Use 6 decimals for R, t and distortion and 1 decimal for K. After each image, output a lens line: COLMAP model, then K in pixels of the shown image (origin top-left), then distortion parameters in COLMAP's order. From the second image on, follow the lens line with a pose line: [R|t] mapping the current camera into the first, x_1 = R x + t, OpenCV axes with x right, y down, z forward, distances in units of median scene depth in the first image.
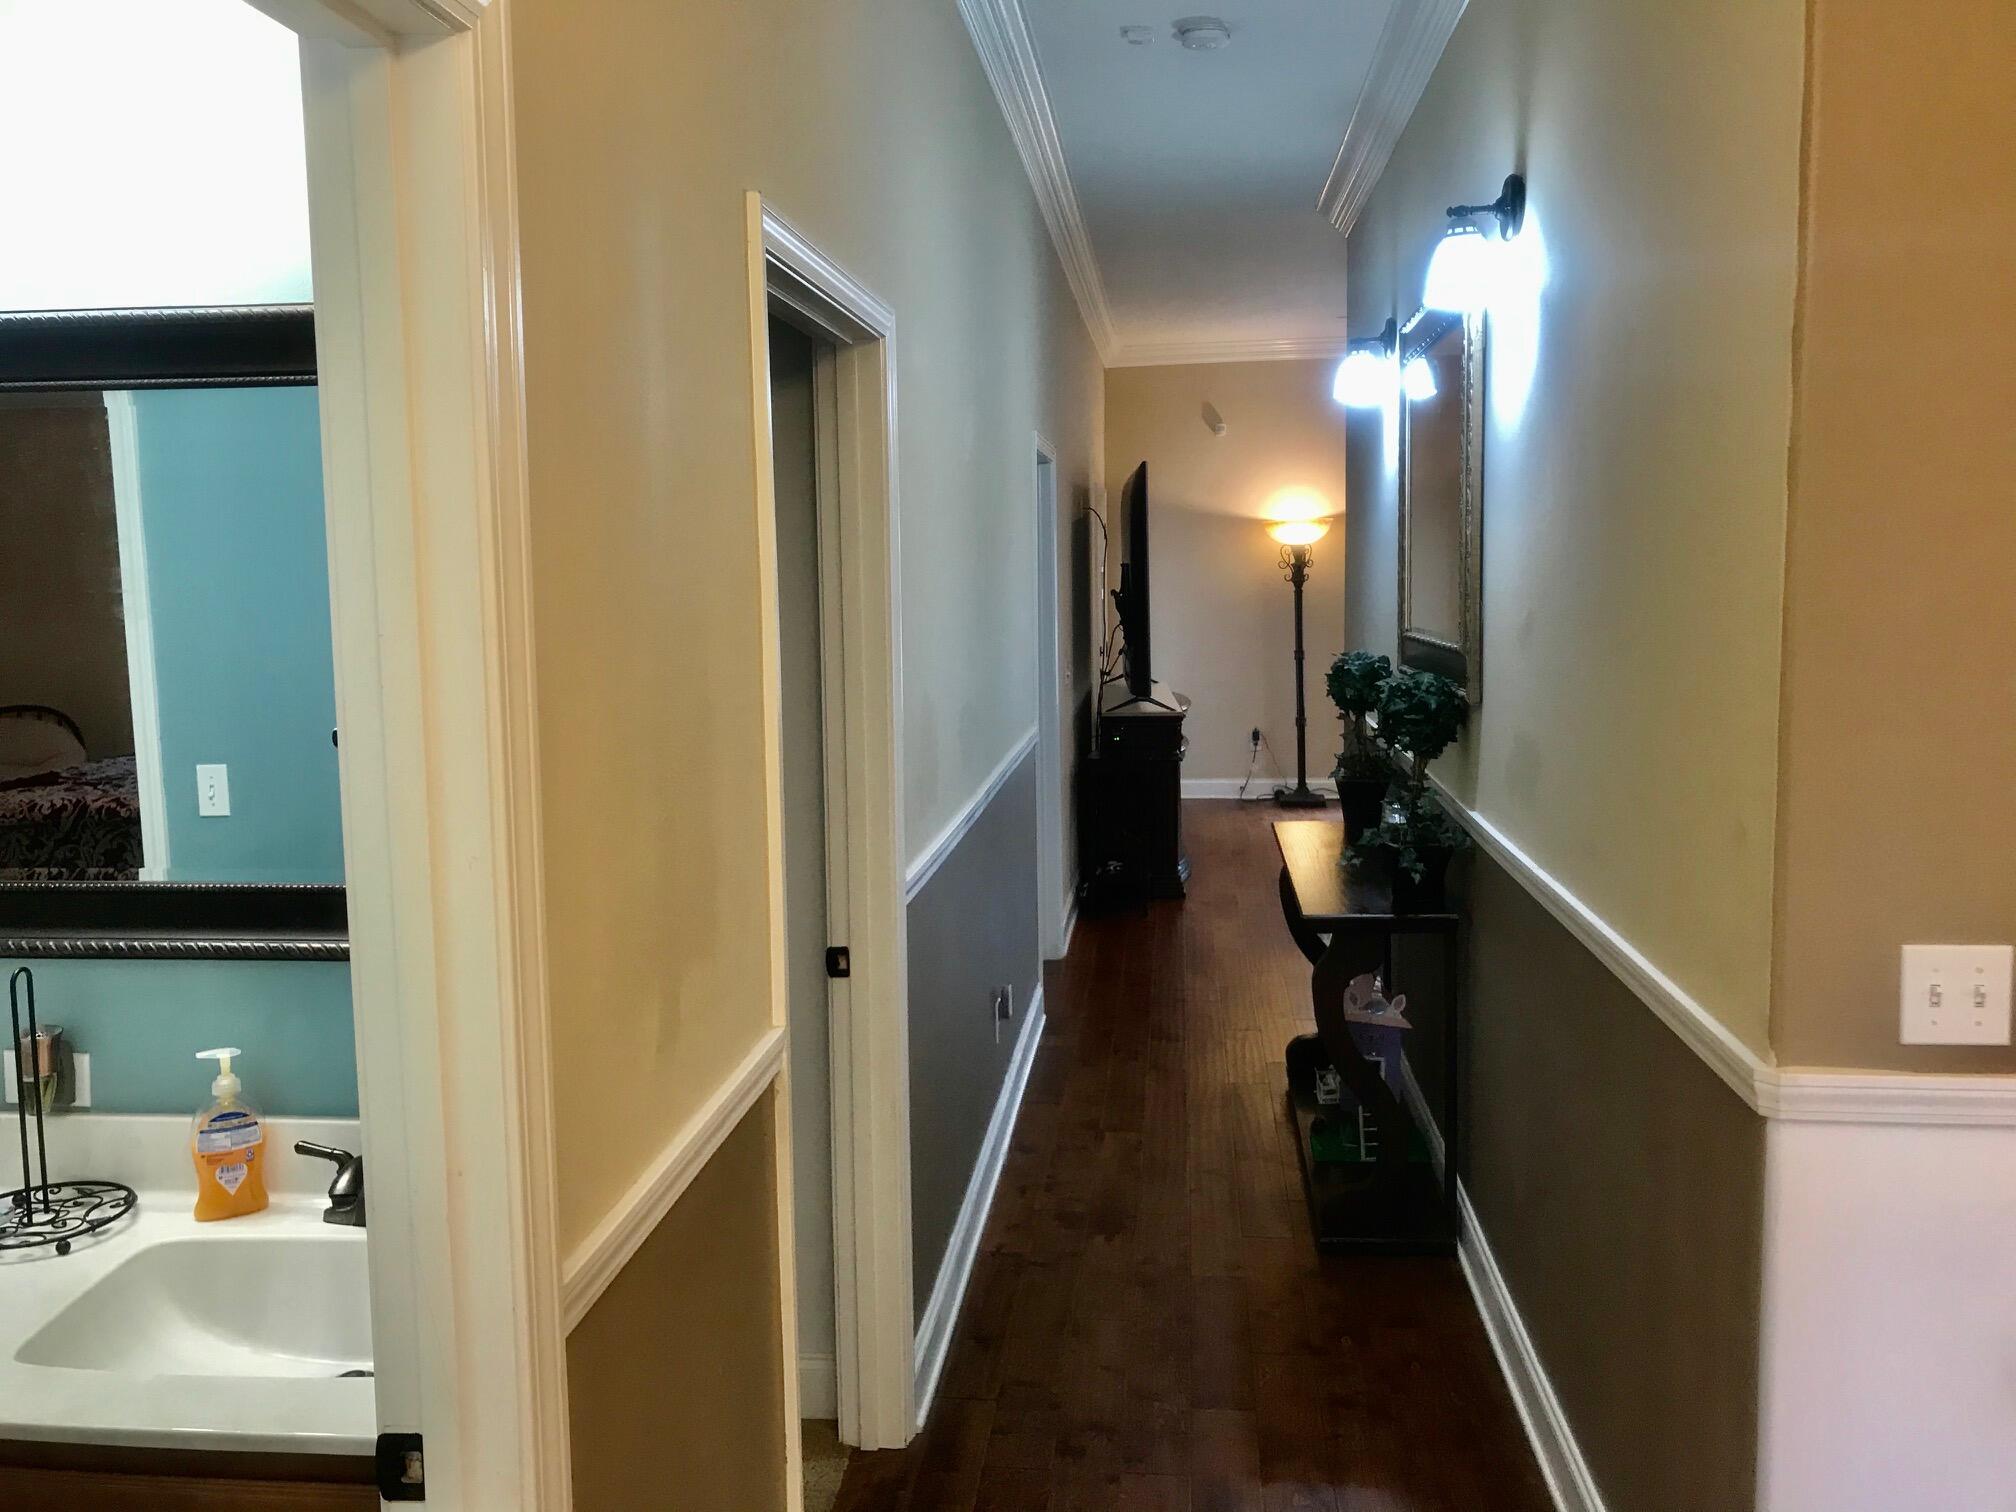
lens RADIAL K [[1664.4, 0, 1008.0], [0, 1664.4, 756.0], [0, 0, 1]] dist [0.009640, -0.007987]
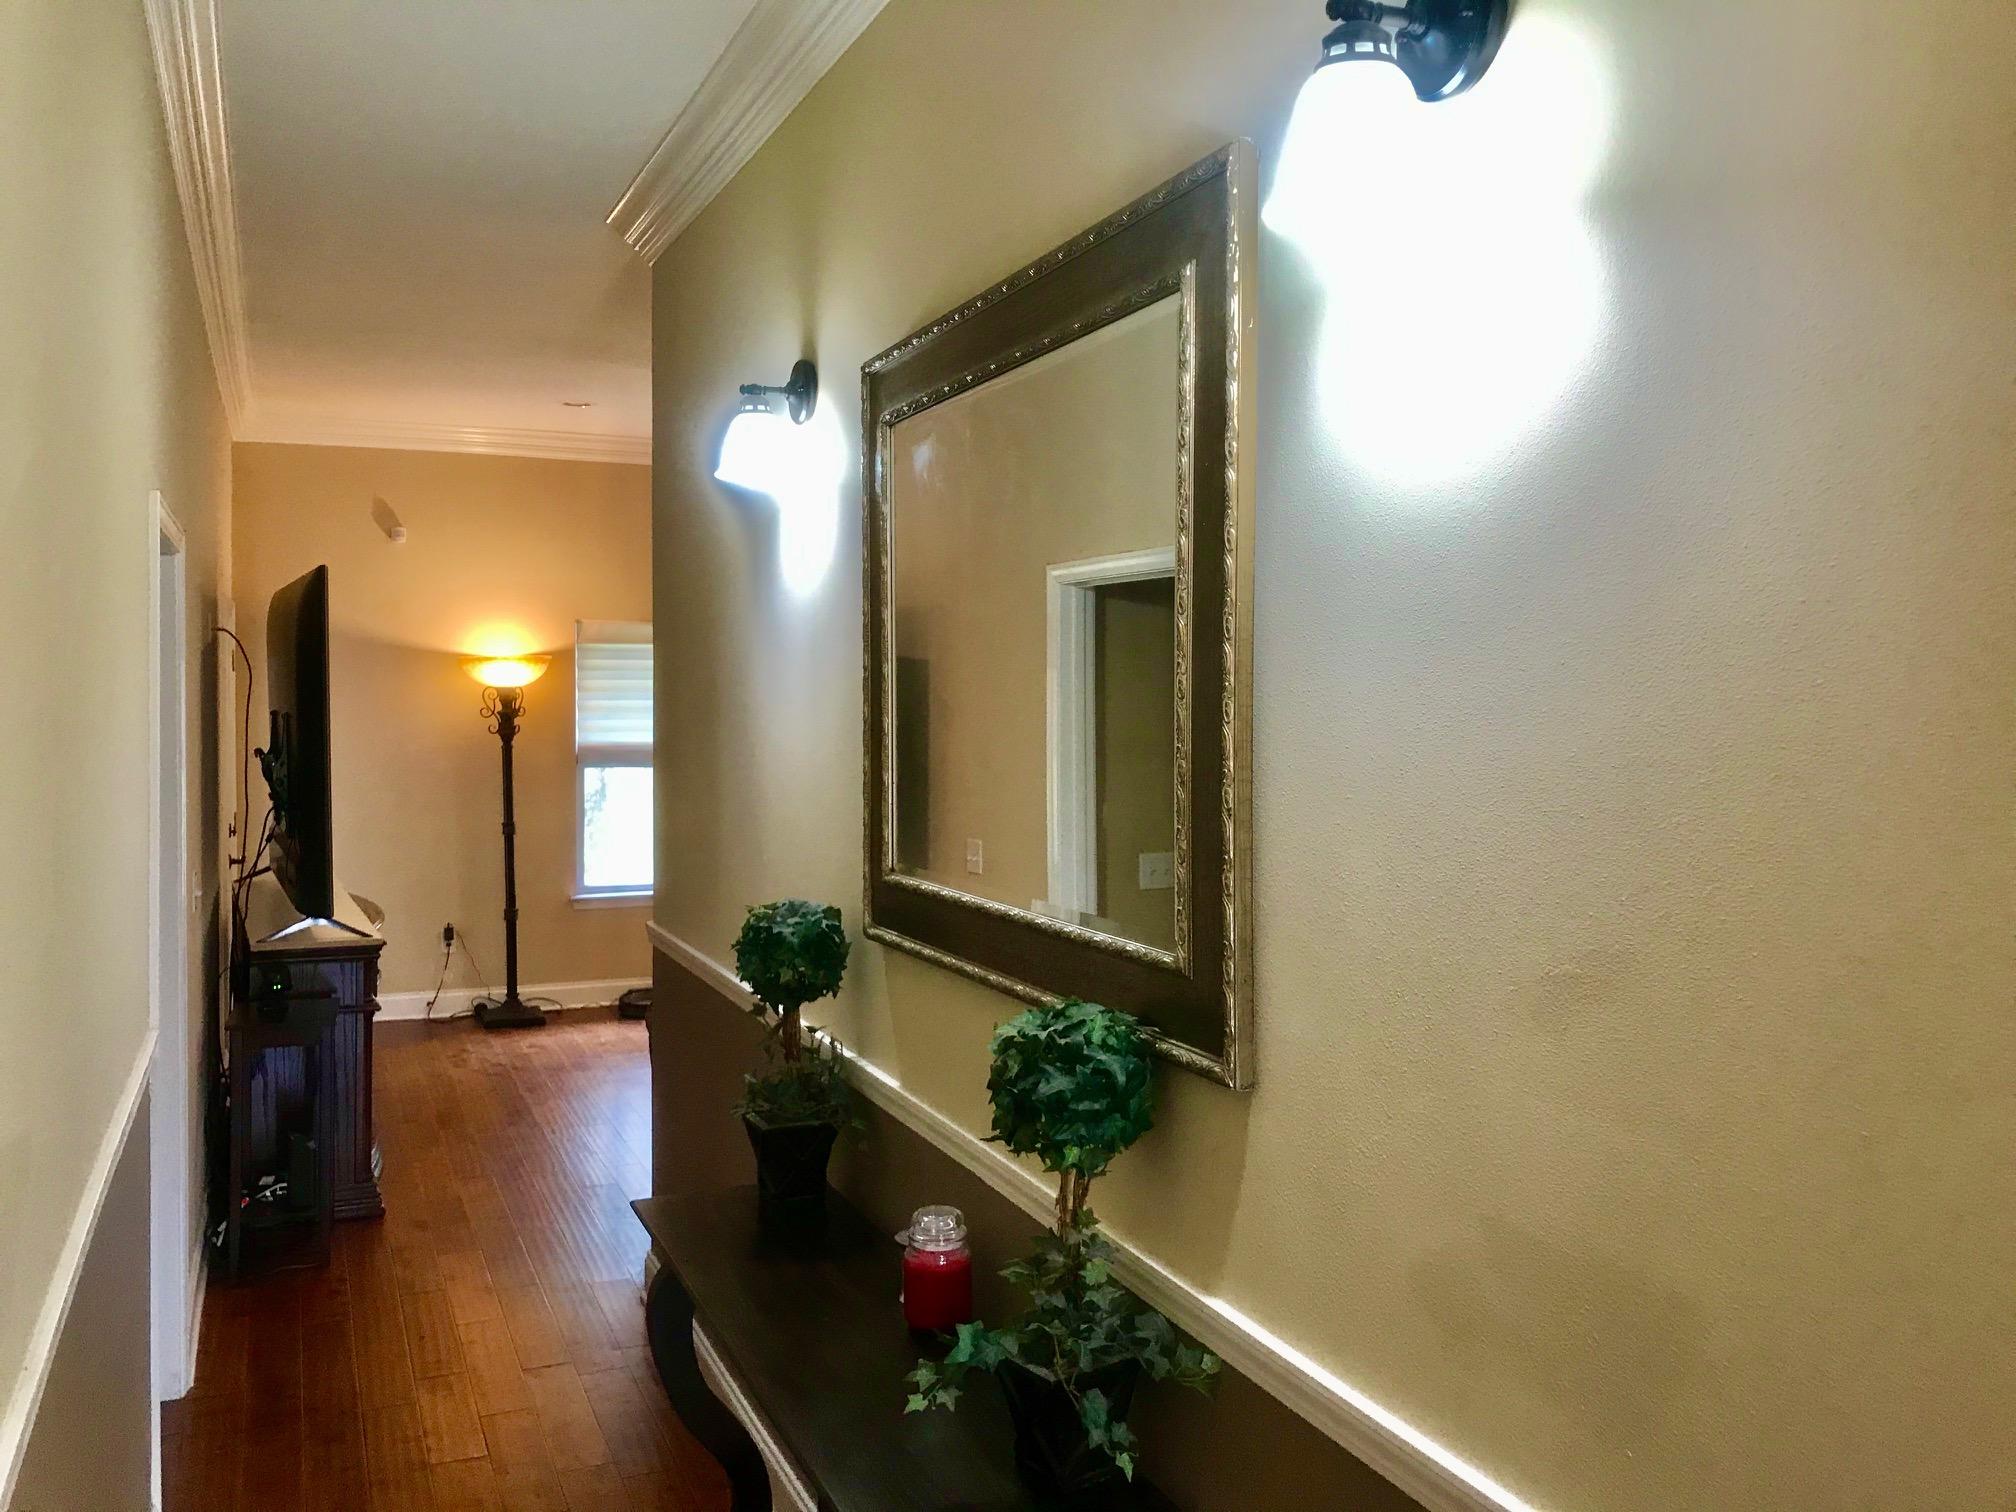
lens RADIAL K [[1664.4, 0, 1008.0], [0, 1664.4, 756.0], [0, 0, 1]] dist [0.009640, -0.007987]
pose [[0.870528, 0.014630, 0.491901, -0.006358], [0.024705, 0.996999, -0.073373, -0.038206], [-0.491498, 0.076026, 0.867554, 0.251057]]
